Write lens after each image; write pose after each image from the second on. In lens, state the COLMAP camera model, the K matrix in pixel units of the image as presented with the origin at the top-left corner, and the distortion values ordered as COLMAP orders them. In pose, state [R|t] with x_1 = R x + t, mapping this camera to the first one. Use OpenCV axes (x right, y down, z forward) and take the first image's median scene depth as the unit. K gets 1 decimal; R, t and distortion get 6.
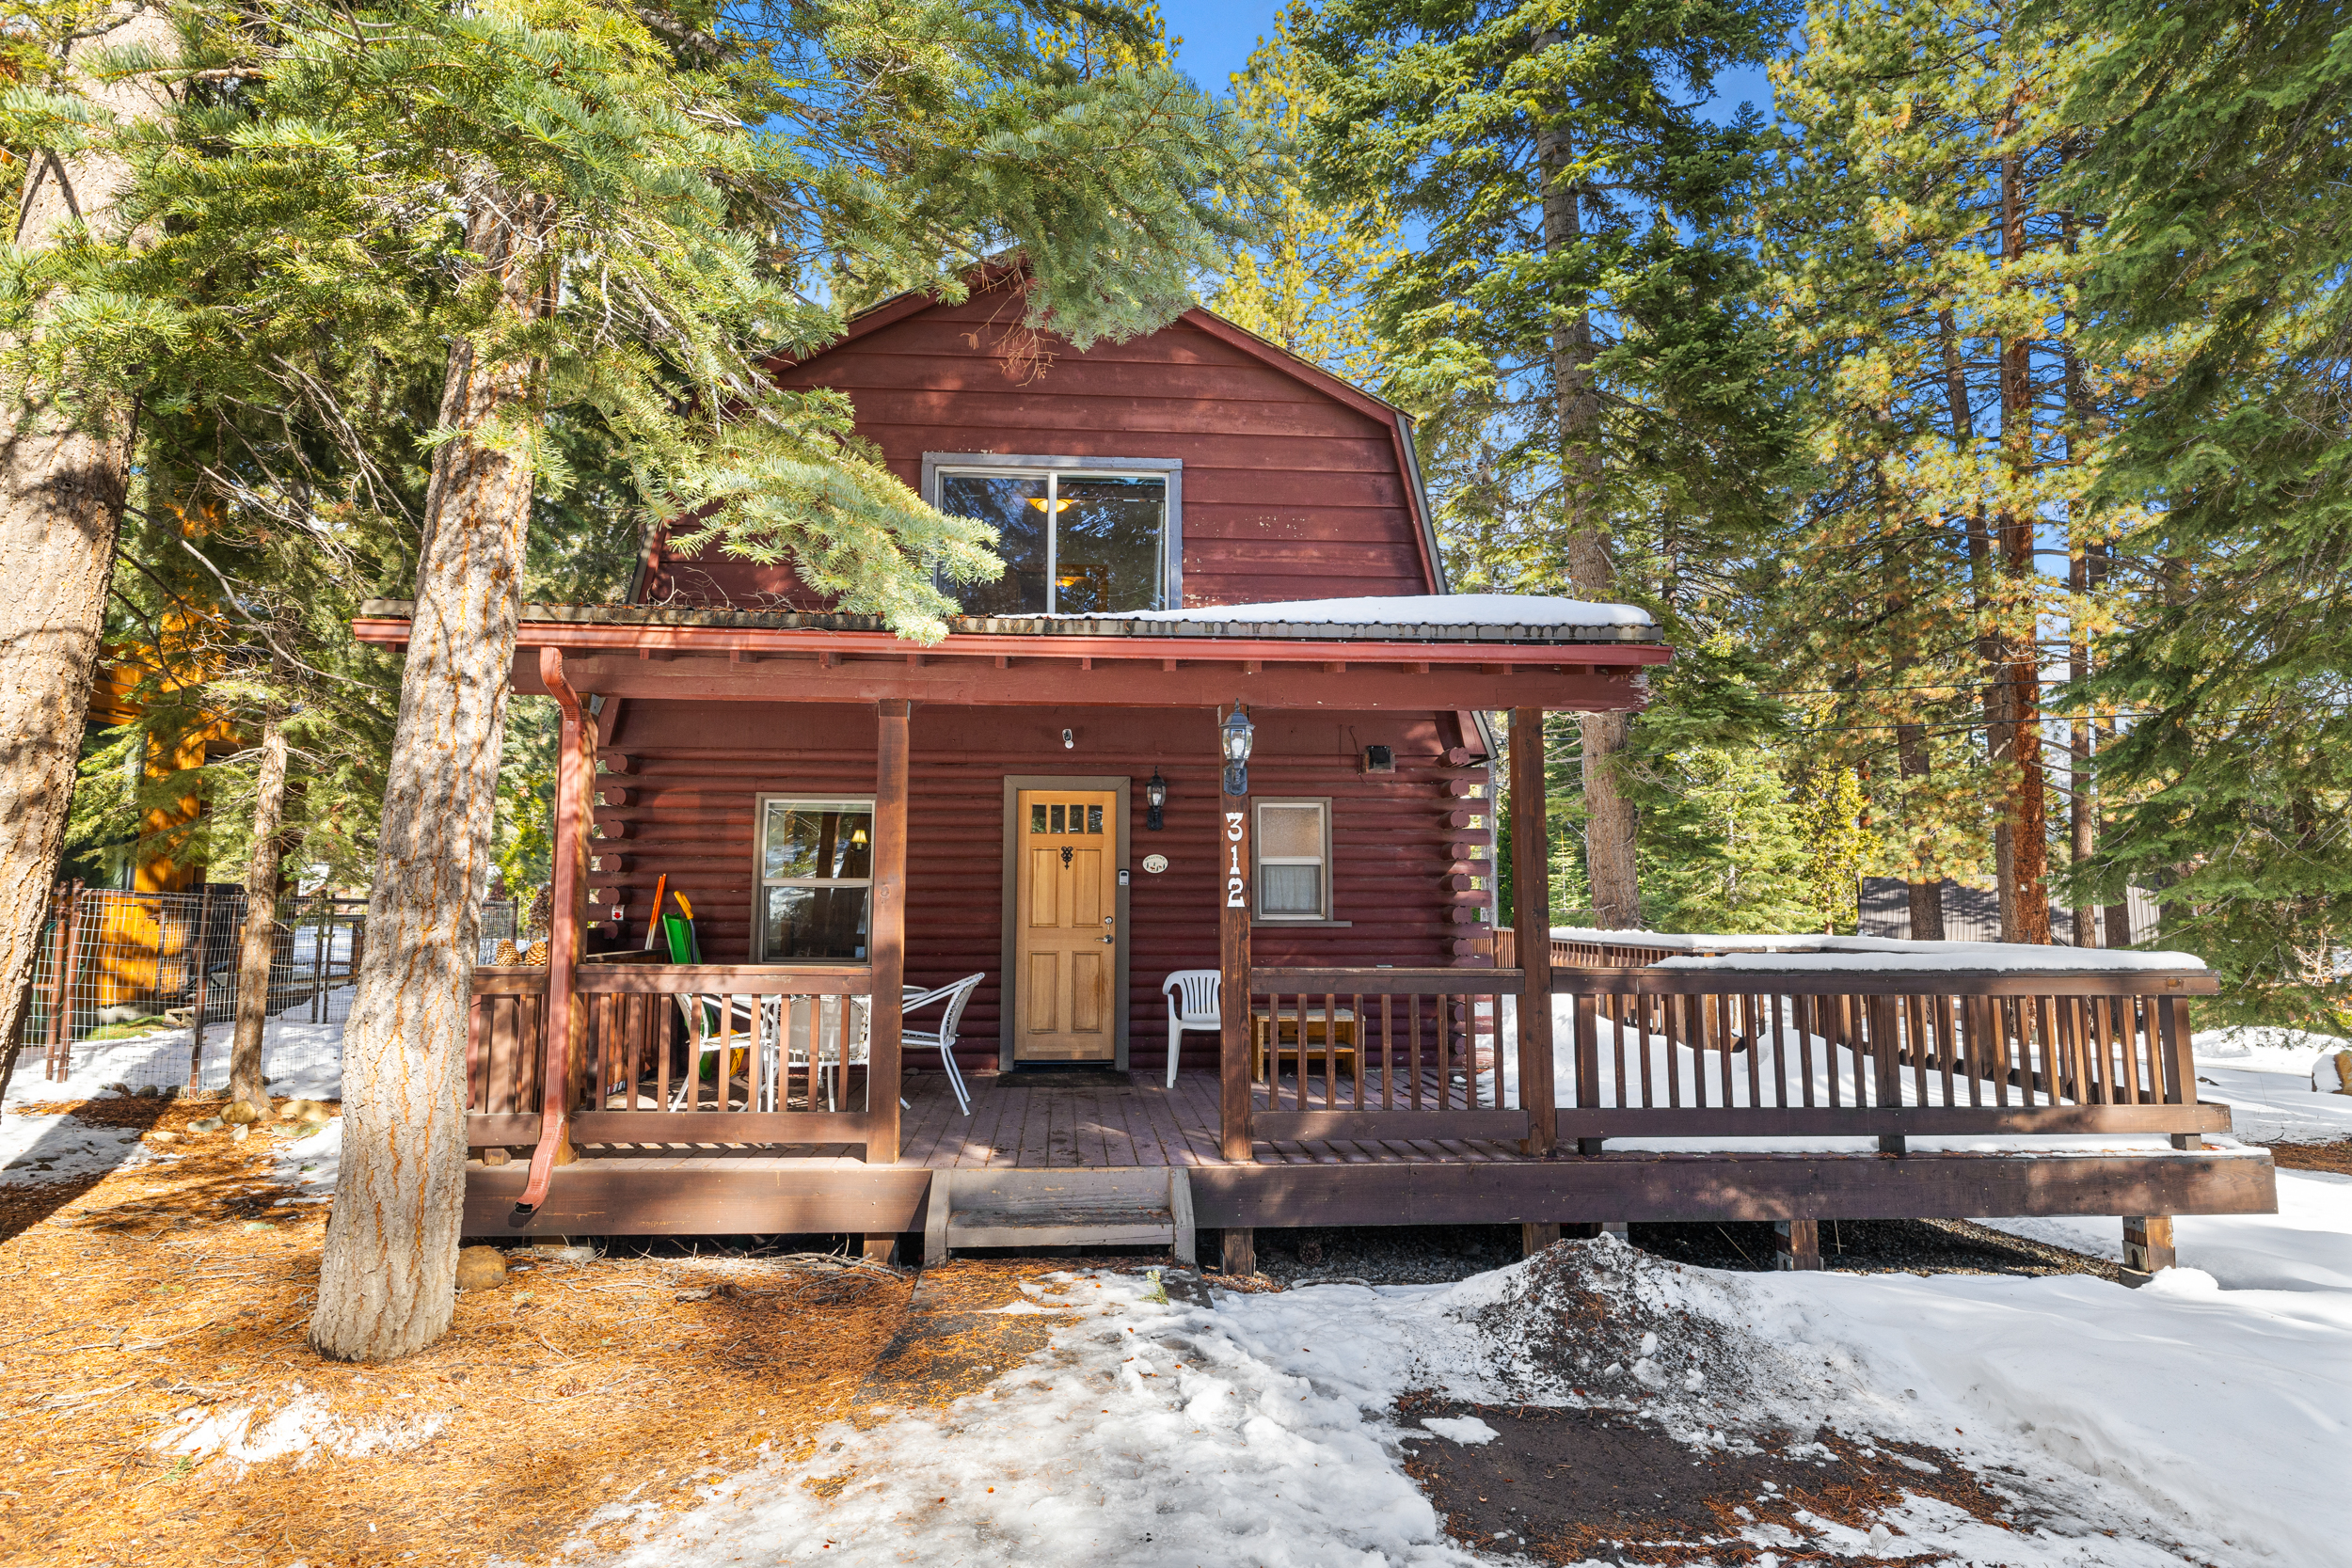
lens RADIAL K [[1189.1, 0, 1175.1], [0, 1189.1, 781.2], [0, 0, 1]] dist [0.006833, 0.001431]
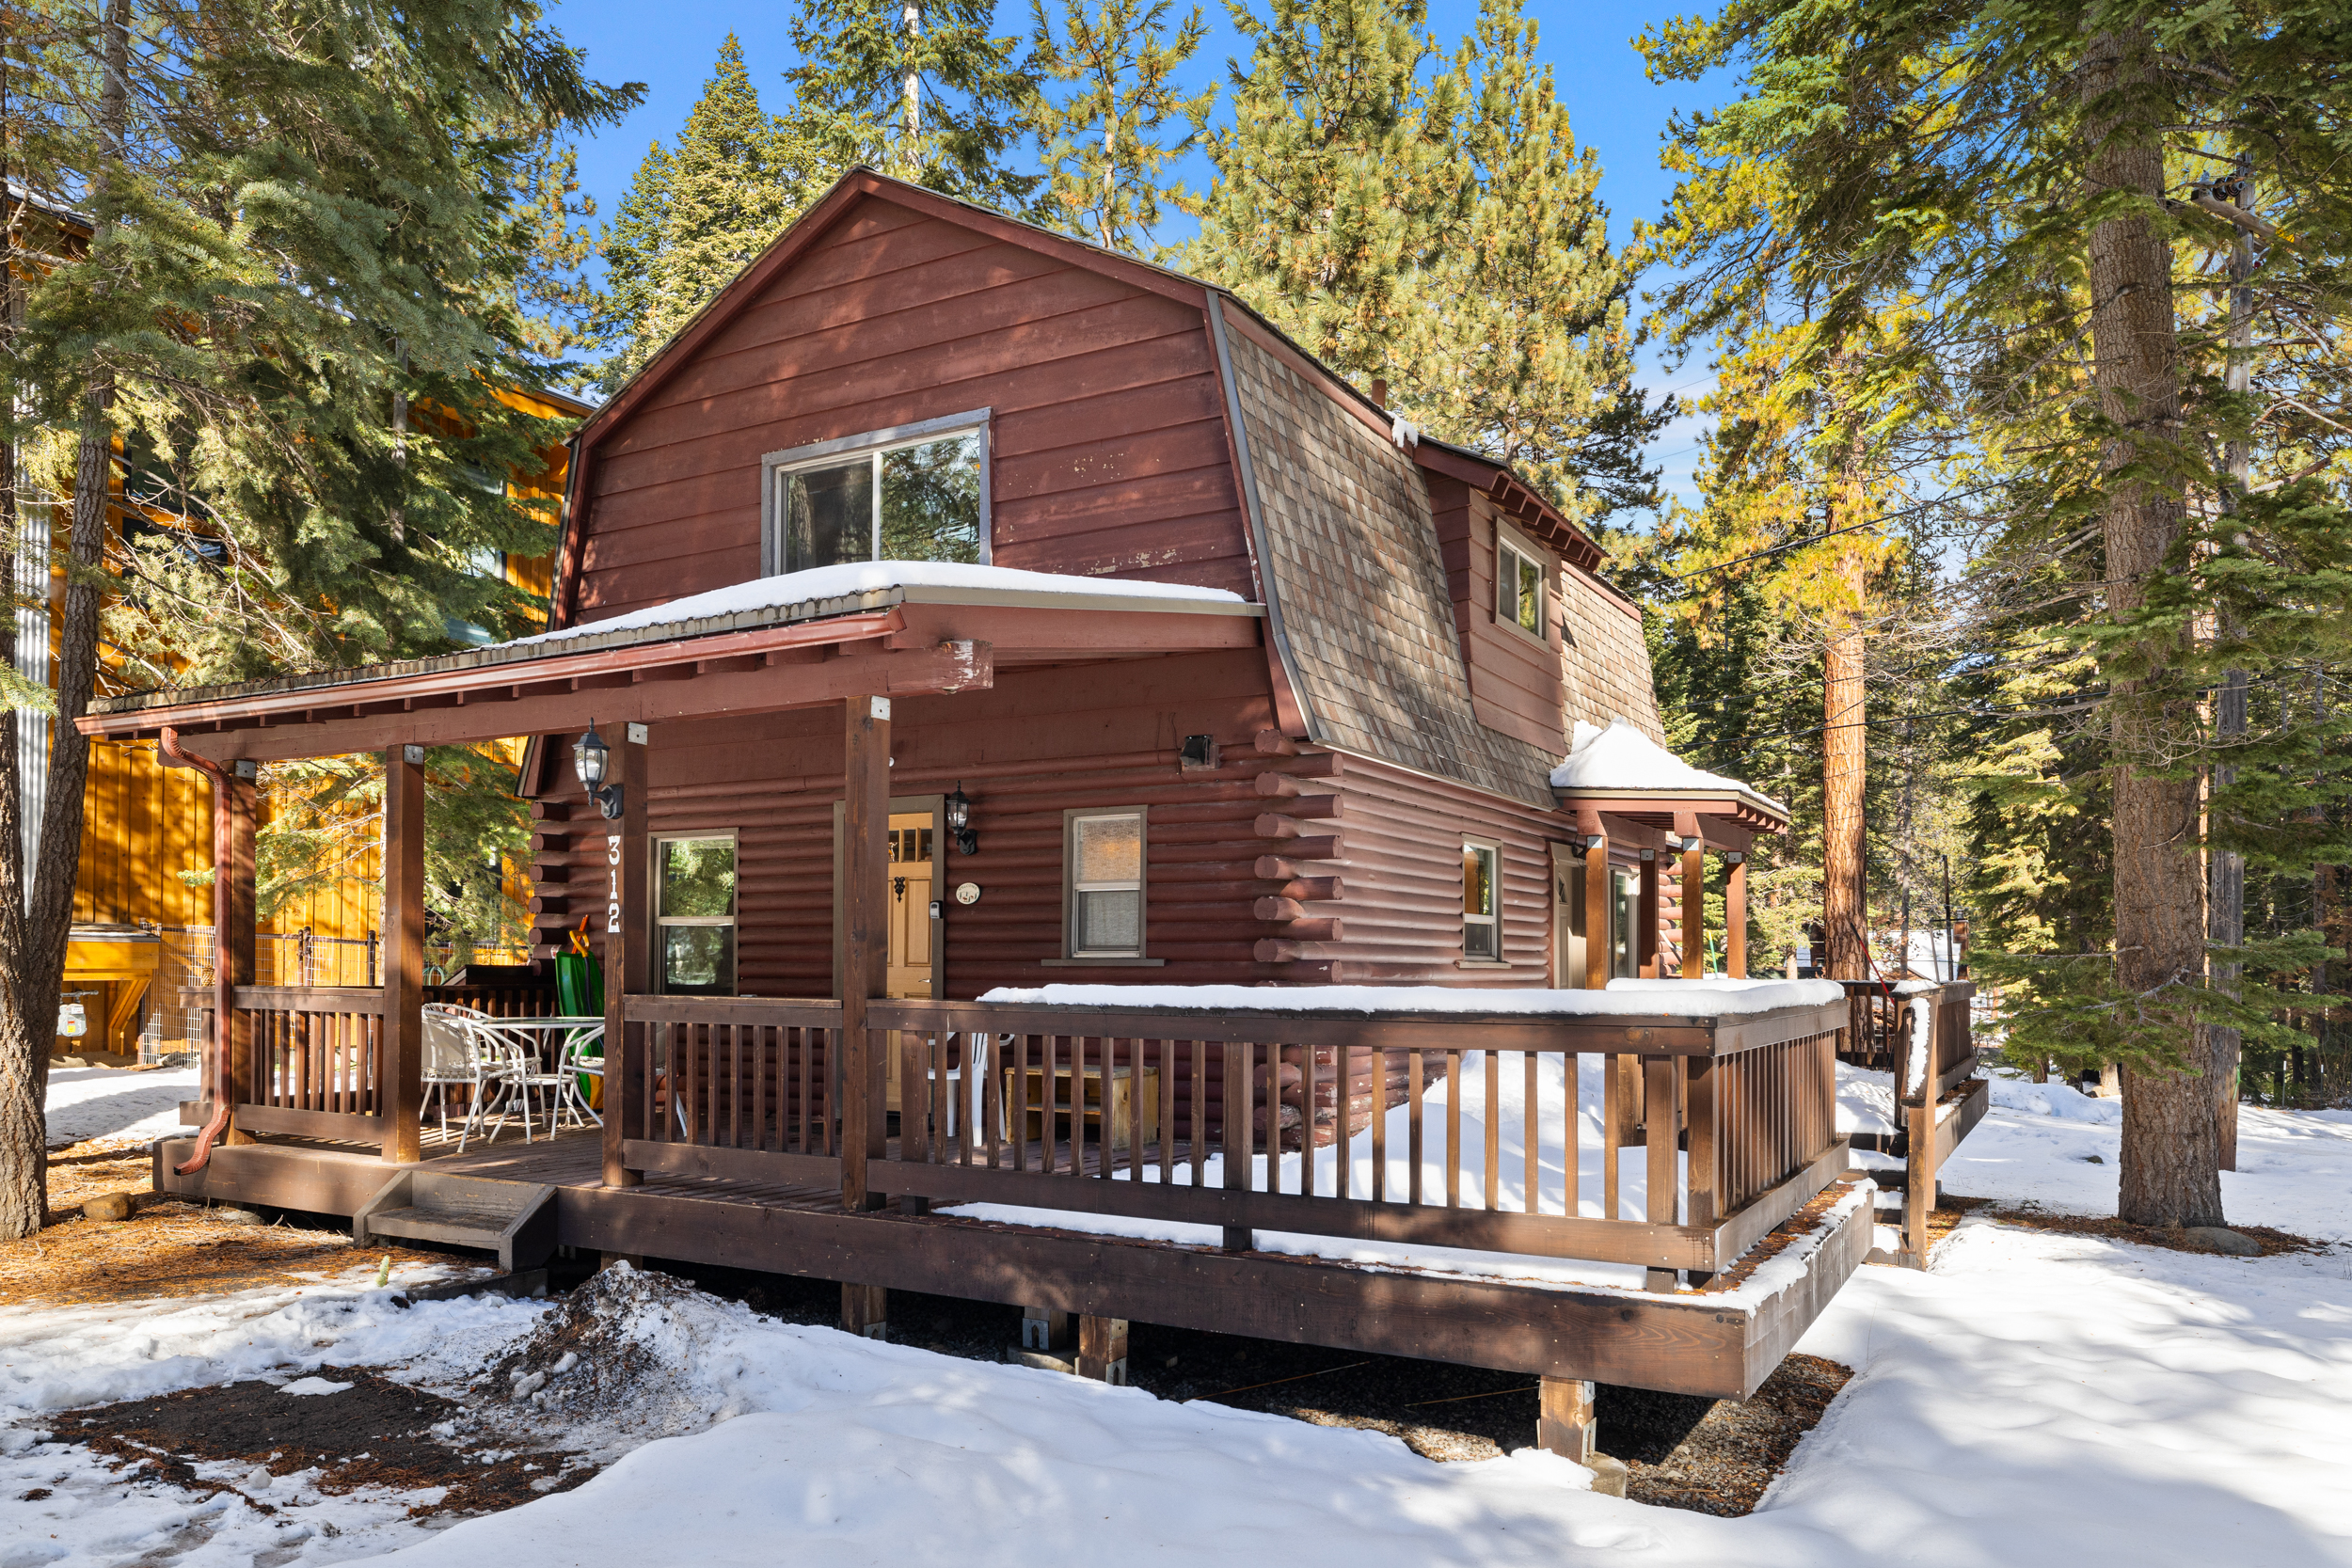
lens RADIAL K [[1622.8, 0, 1157.3], [0, 1622.8, 946.0], [0, 0, 1]] dist [-0.003127, -0.000732]
pose [[0.832450, -0.005626, -0.554072, 1.125978], [0.055677, 0.995737, 0.073539, 0.042569], [0.551296, -0.092067, 0.829214, 0.140118]]
